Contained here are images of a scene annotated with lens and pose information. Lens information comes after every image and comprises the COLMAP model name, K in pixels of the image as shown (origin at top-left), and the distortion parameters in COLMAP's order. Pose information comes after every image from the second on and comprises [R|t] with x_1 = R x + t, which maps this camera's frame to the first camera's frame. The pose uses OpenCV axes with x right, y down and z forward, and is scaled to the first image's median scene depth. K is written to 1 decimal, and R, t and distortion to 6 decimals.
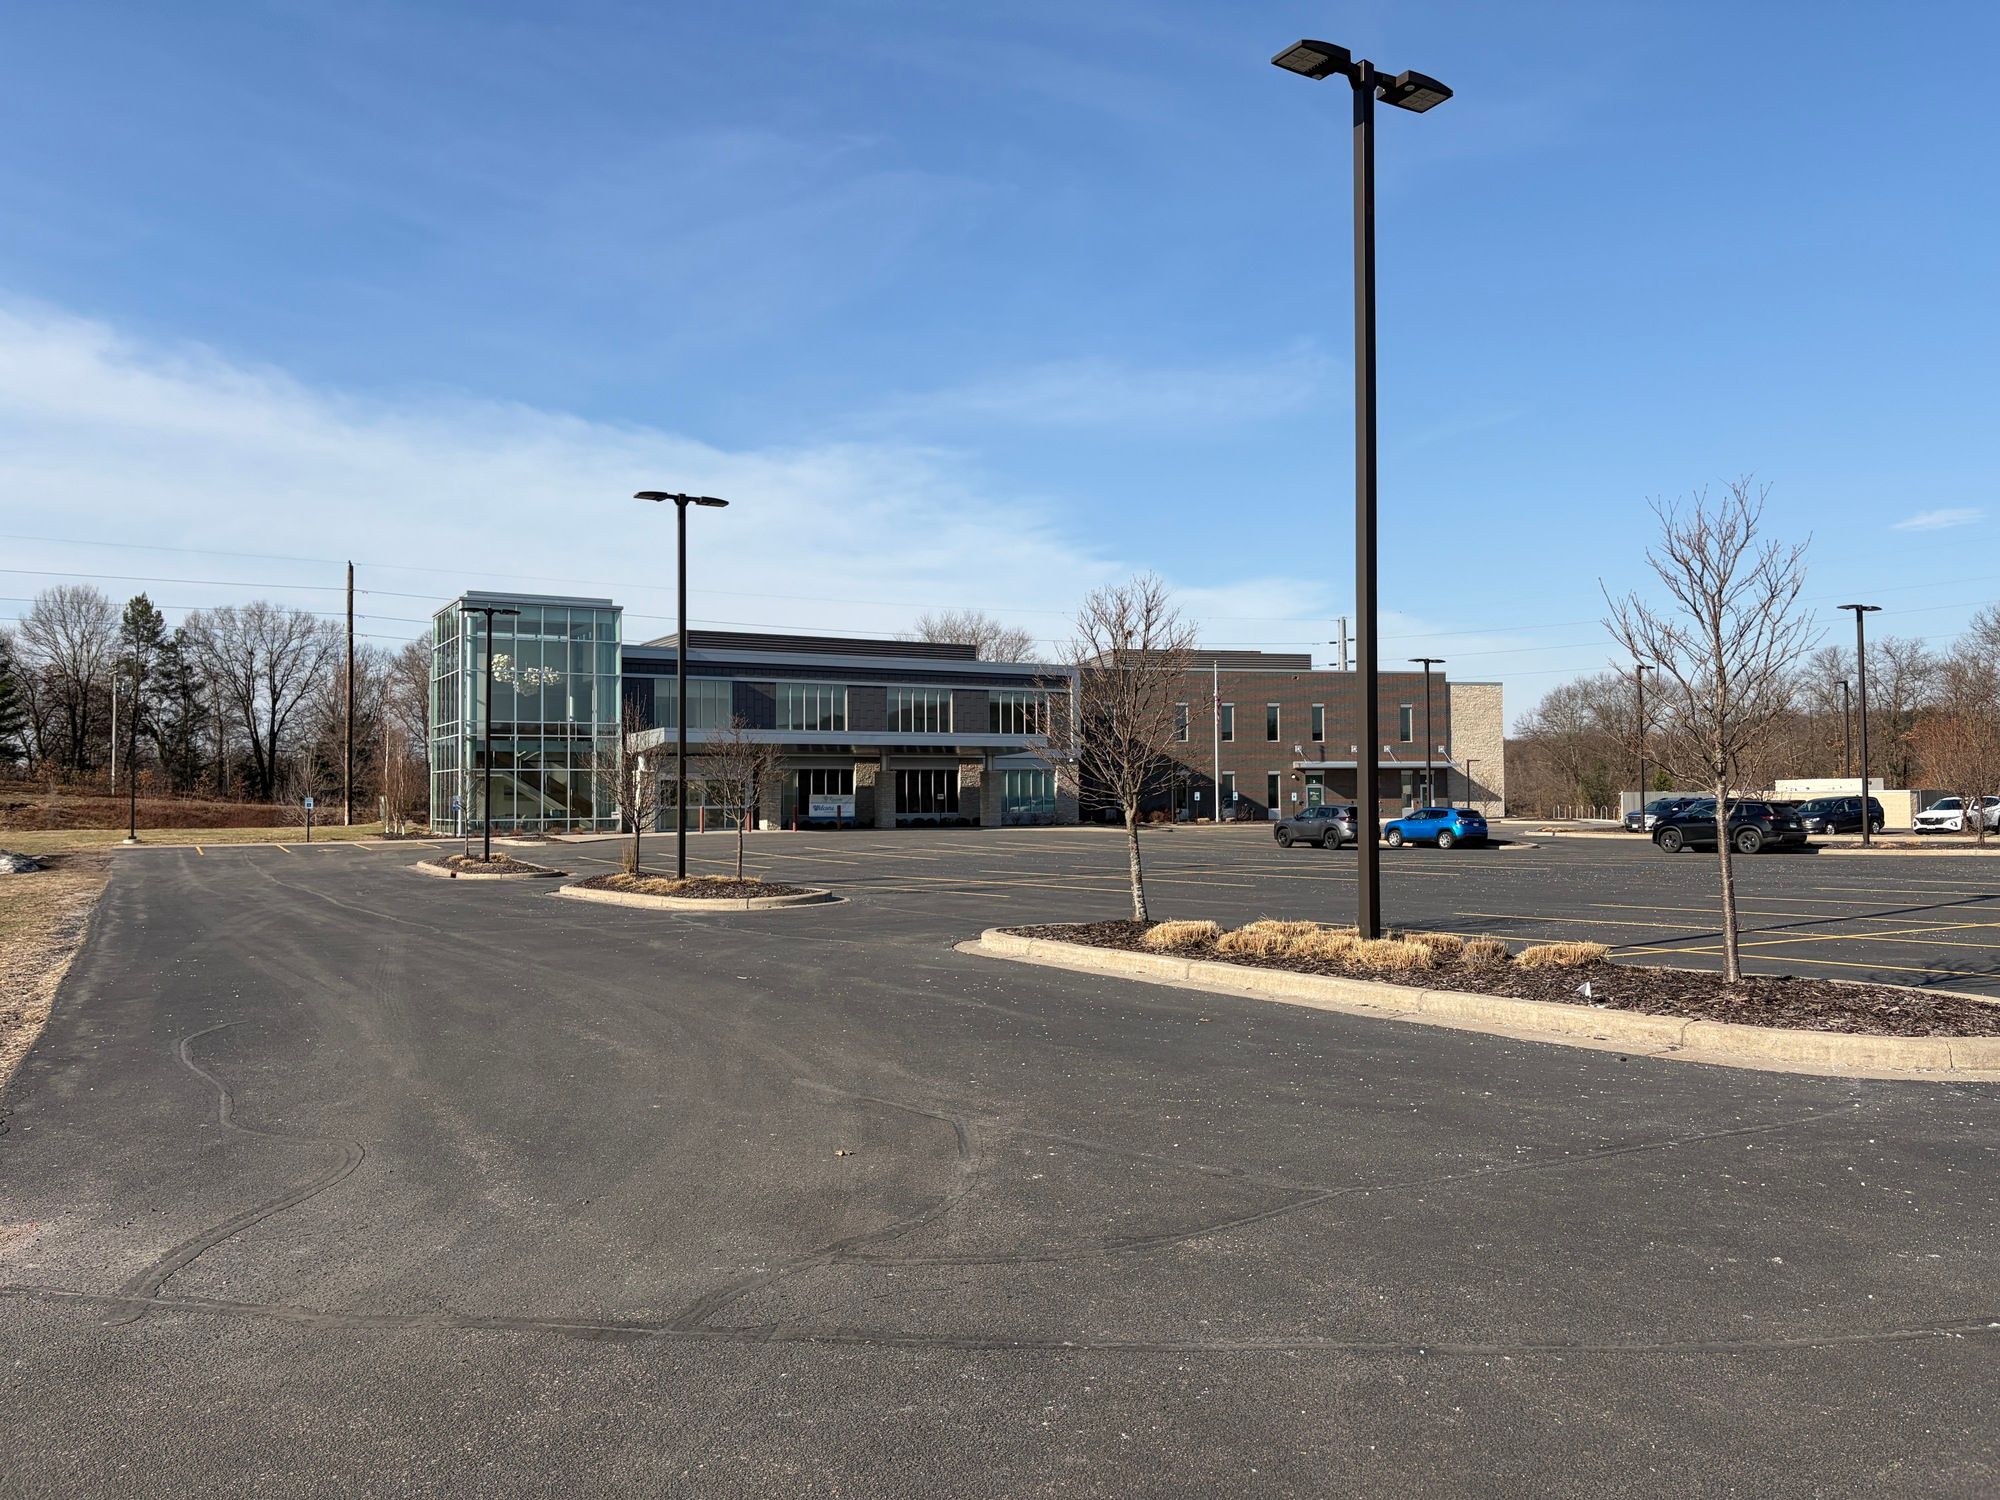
lens RADIAL K [[1514.7, 0, 1014.3], [0, 1514.7, 748.2], [0, 0, 1]] dist [0.034935, 0.001263]
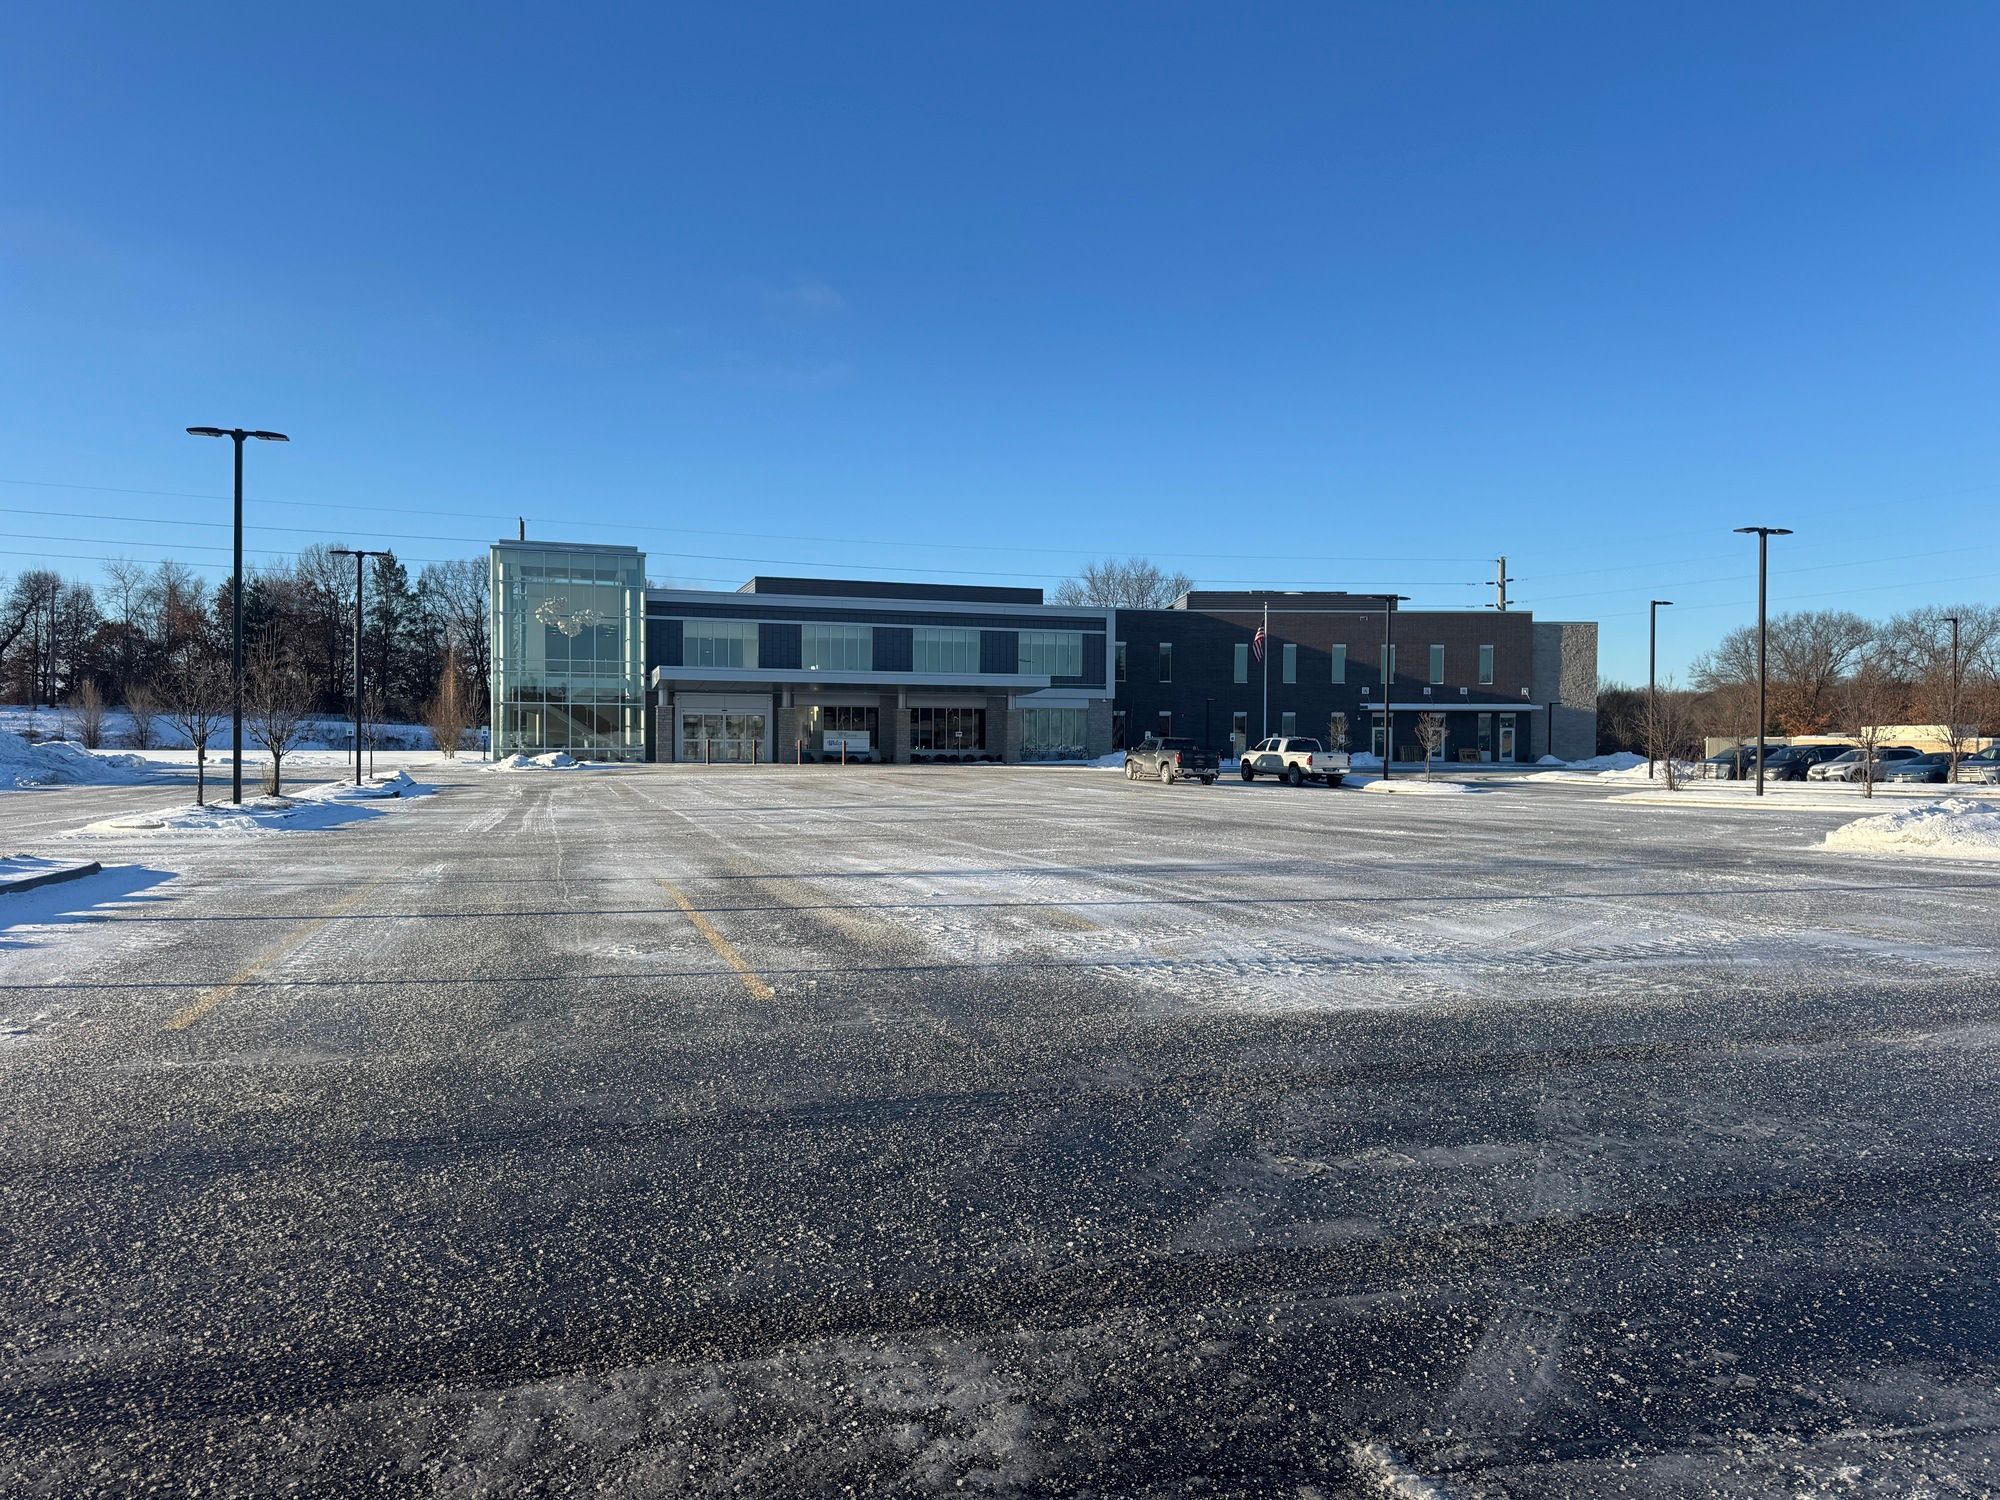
lens RADIAL K [[1417.6, 0, 1000.0], [0, 1417.6, 750.0], [0, 0, 1]] dist [0.051949, -0.006229]
pose [[0.978177, 0.015499, -0.207194, 0.180880], [-0.006862, 0.999080, 0.042341, 0.001799], [0.207660, -0.039995, 0.977383, 0.053746]]
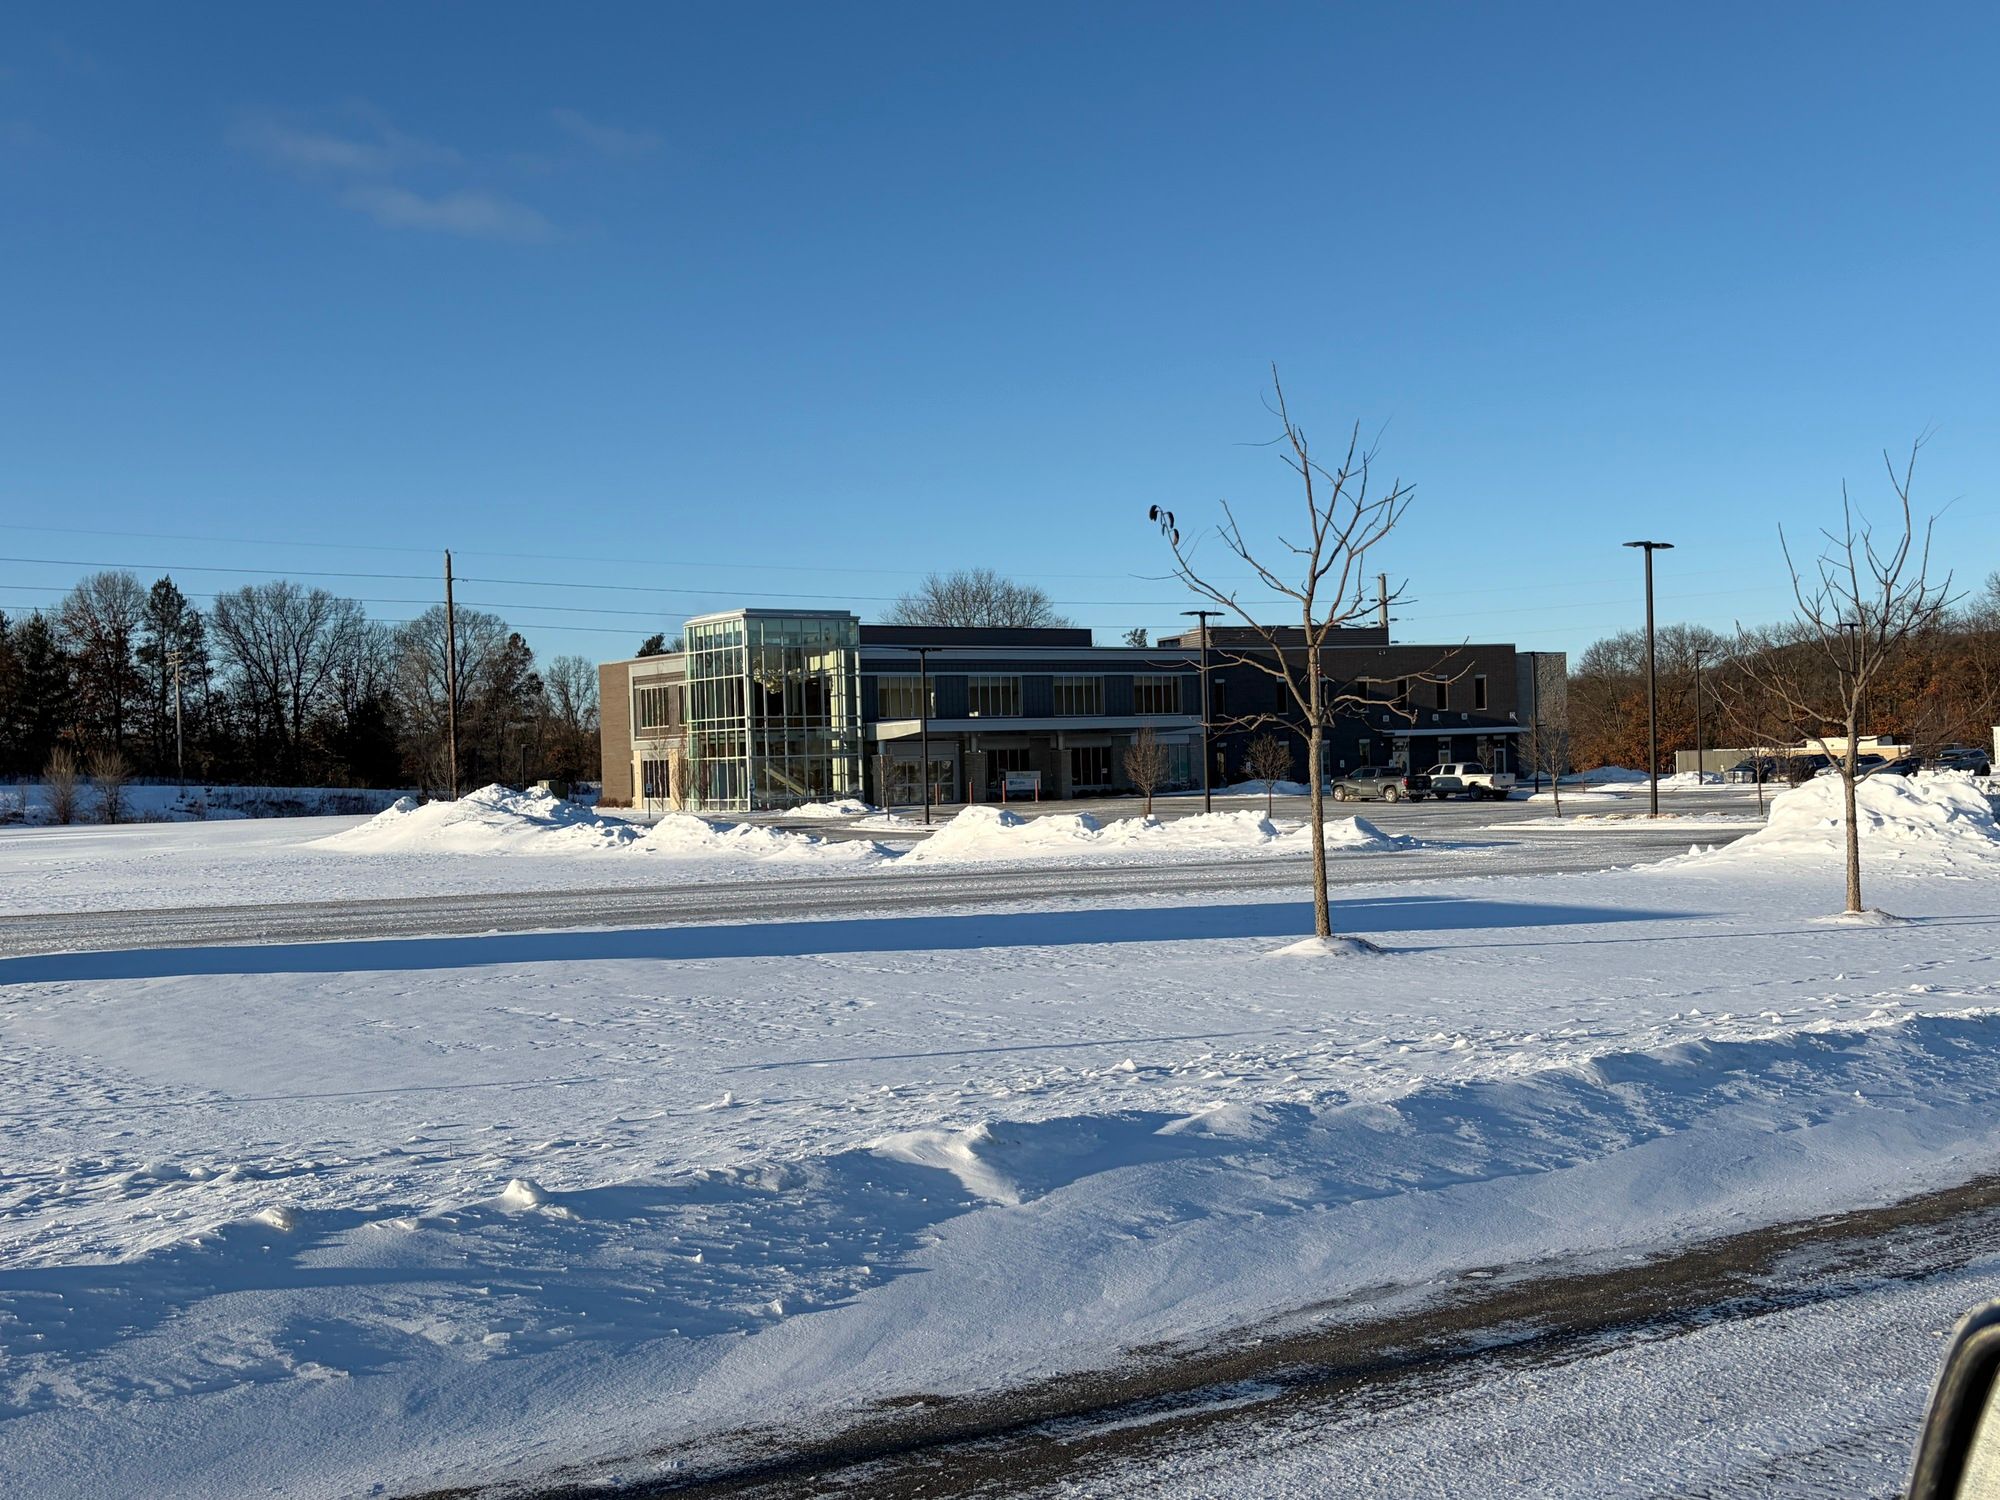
lens RADIAL K [[2044.6, 0, 997.4], [0, 2044.6, 747.9], [0, 0, 1]] dist [0.010542, 0.274853]
pose [[0.996893, -0.022102, 0.075610, -0.247278], [0.020238, 0.999474, 0.025326, -0.026128], [-0.076130, -0.023718, 0.996816, -0.541341]]
